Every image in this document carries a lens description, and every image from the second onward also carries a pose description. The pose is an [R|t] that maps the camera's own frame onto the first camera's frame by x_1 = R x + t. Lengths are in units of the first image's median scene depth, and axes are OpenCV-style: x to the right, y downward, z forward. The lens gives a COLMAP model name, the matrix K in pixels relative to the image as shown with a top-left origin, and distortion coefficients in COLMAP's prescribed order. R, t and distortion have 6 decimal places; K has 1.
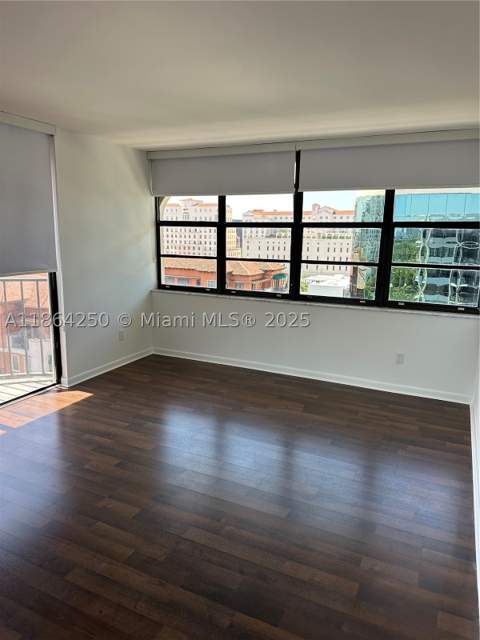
lens RADIAL K [[460.5, 0, 239.9], [0, 460.5, 319.9], [0, 0, 1]] dist [0.023555, -0.007705]
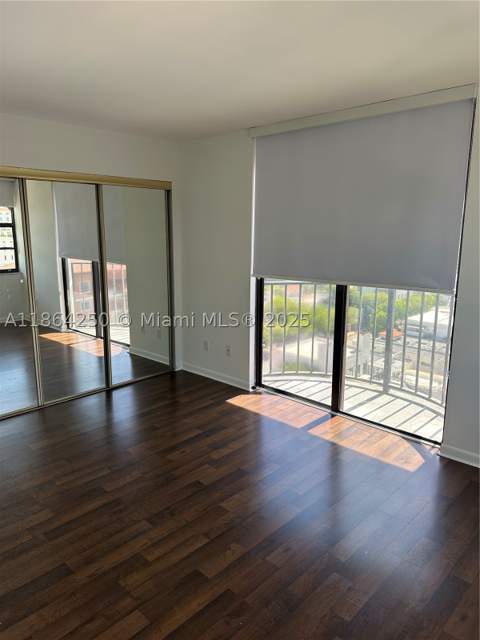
lens RADIAL K [[460.5, 0, 235.0], [0, 460.5, 317.4], [0, 0, 1]] dist [0.023555, -0.007705]
pose [[-0.316279, 0.168715, -0.933543, 0.399358], [-0.190610, 0.952689, 0.236752, -0.183709], [0.929320, 0.252822, -0.269157, 0.919432]]
